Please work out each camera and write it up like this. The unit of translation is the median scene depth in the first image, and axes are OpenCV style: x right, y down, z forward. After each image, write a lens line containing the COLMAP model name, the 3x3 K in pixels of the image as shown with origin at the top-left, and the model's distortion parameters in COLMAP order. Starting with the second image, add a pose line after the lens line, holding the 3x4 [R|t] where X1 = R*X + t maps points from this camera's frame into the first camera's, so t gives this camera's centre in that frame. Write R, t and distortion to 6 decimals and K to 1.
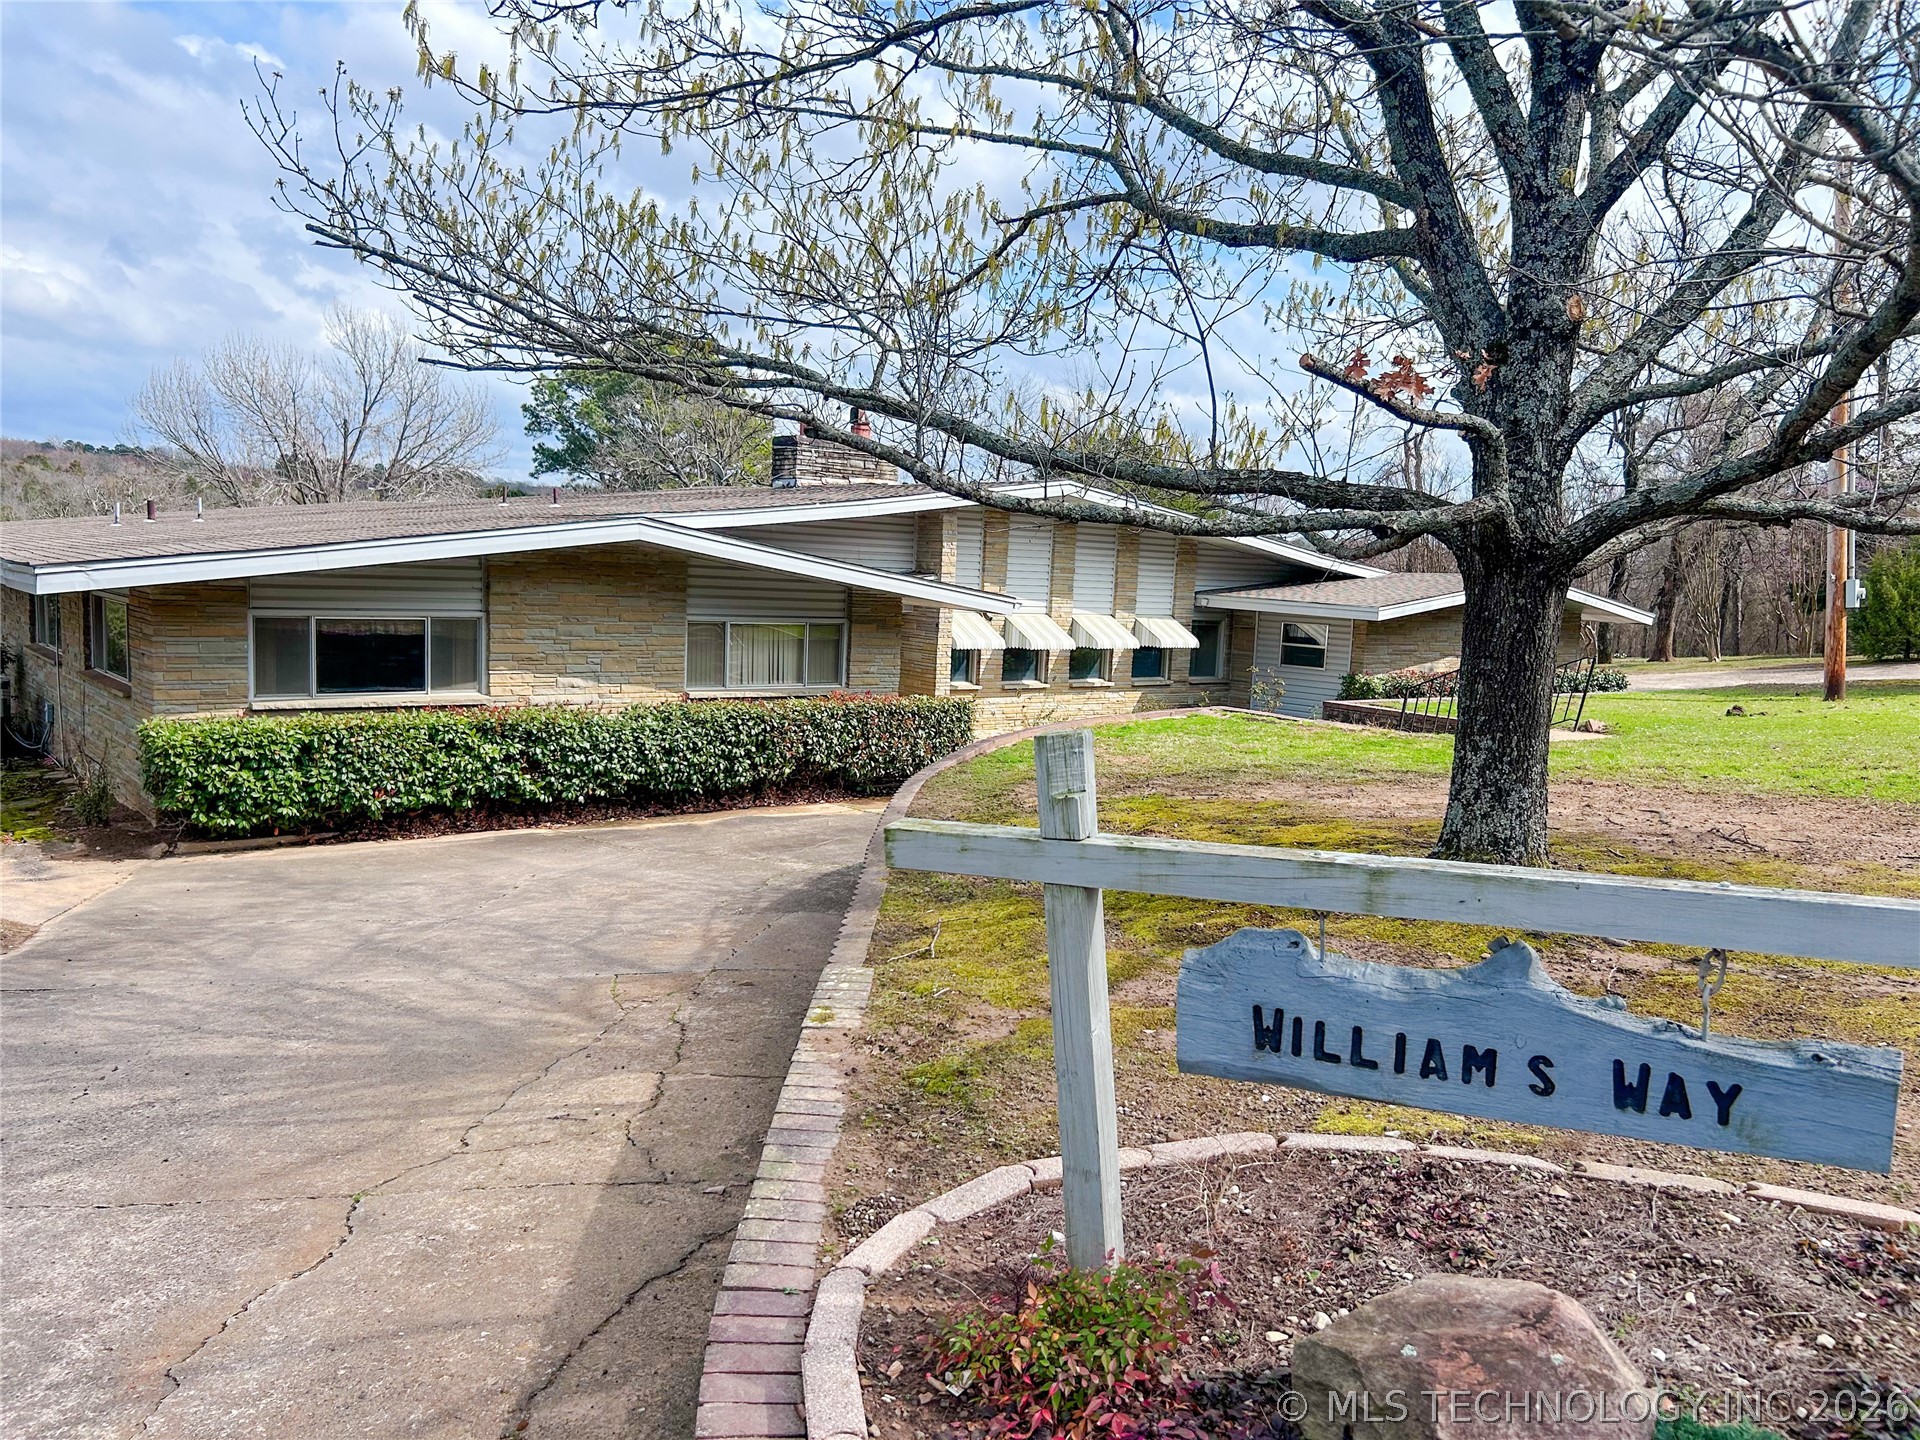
lens RADIAL K [[1448.8, 0, 956.5], [0, 1448.8, 726.9], [0, 0, 1]] dist [0.049416, -0.066093]
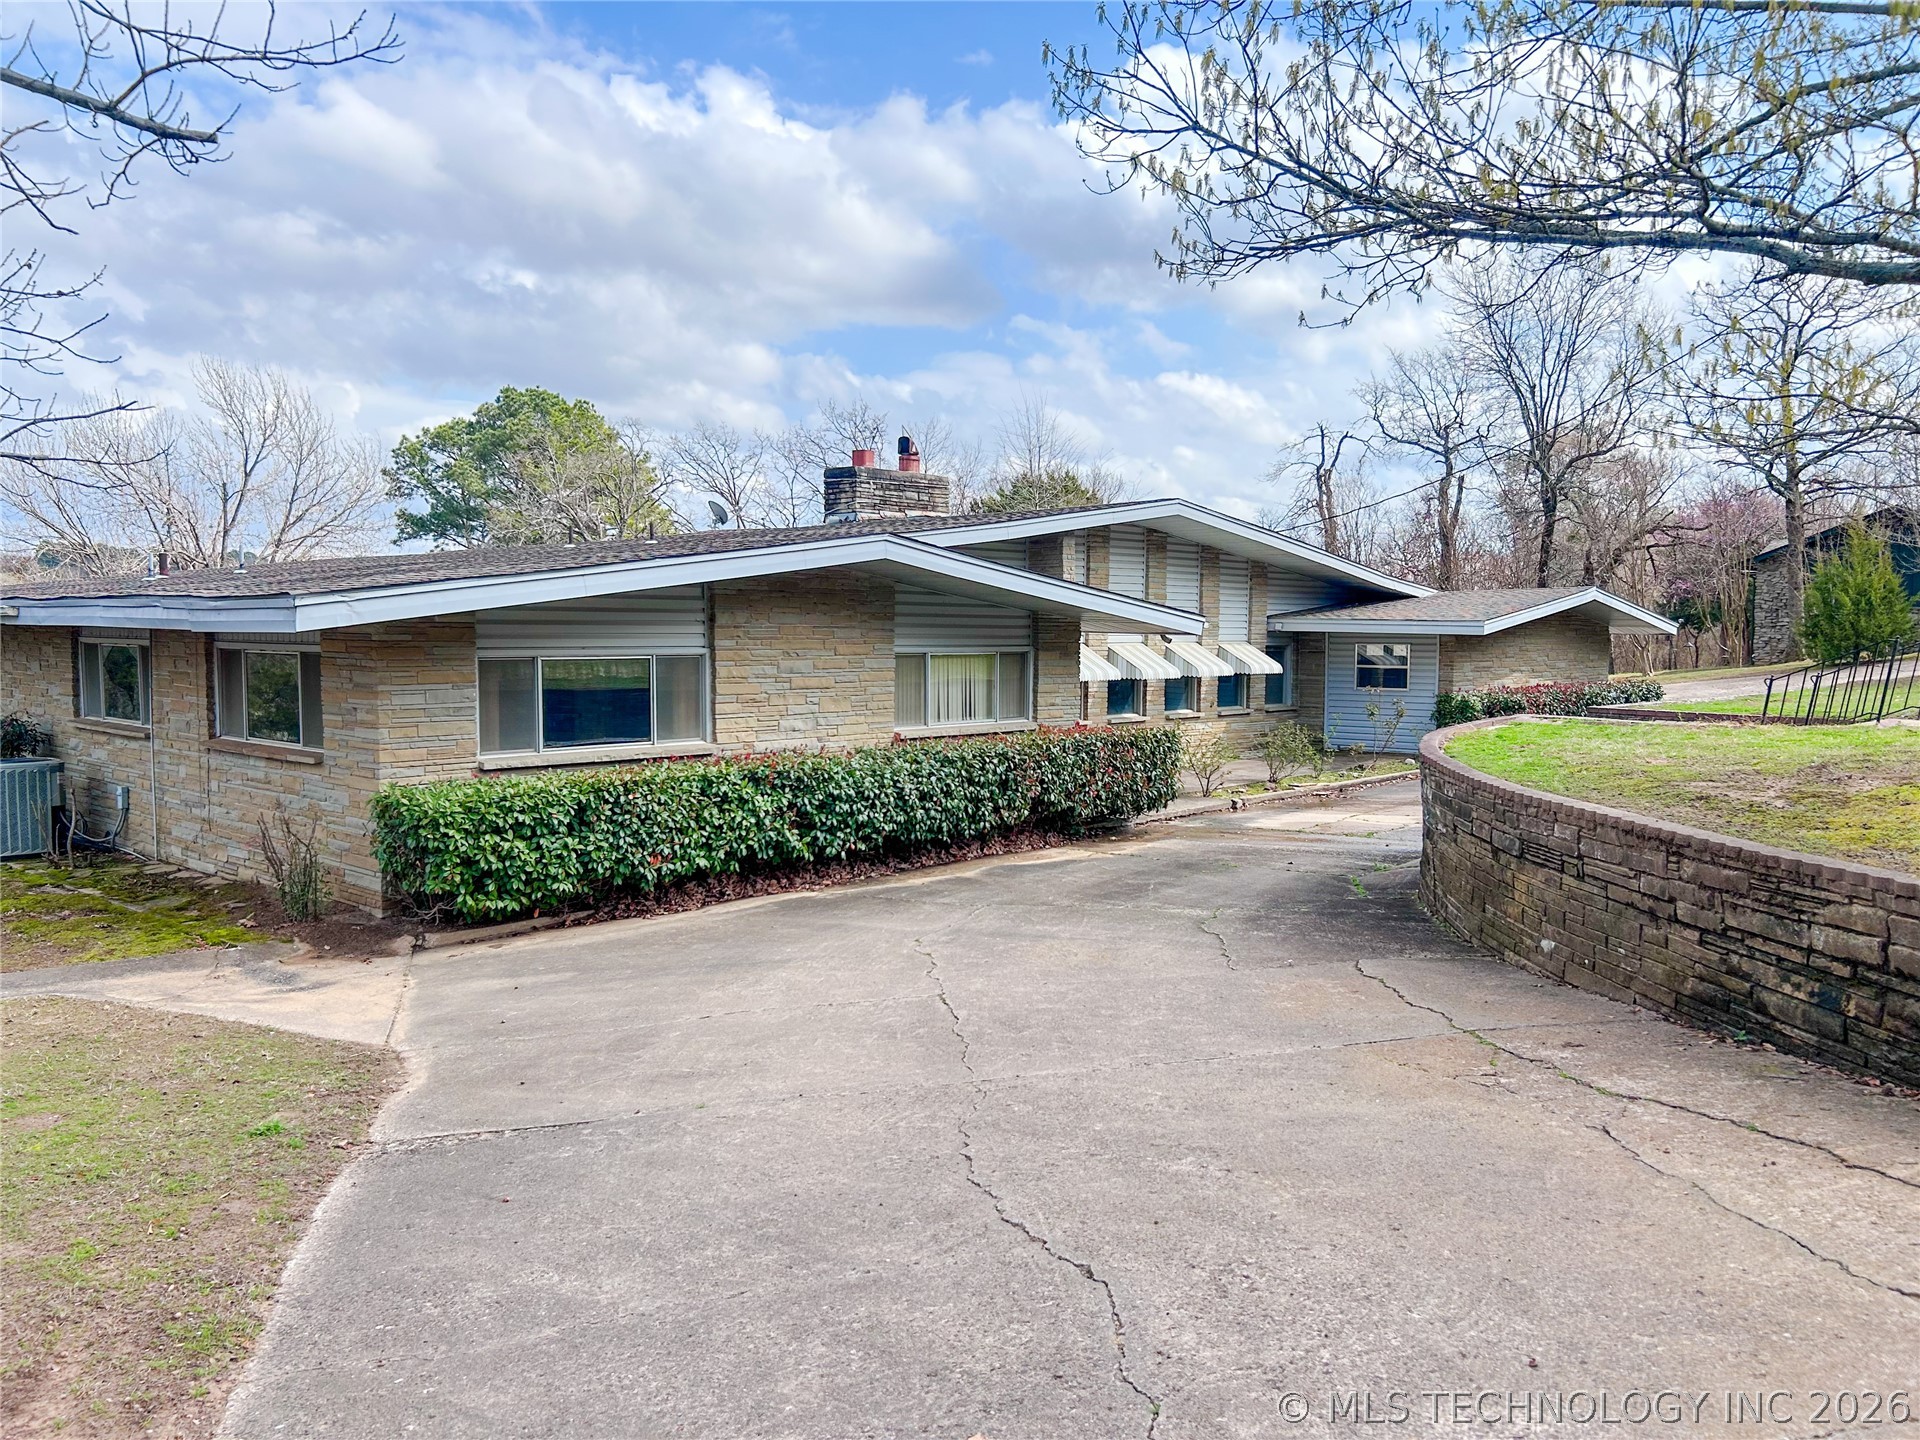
lens RADIAL K [[1448.8, 0, 963.4], [0, 1448.8, 723.8], [0, 0, 1]] dist [0.049416, -0.066093]
pose [[0.989828, -0.050612, 0.132963, -0.291803], [0.056343, 0.997622, -0.039695, 0.009495], [-0.130638, 0.046782, 0.990326, 0.125092]]
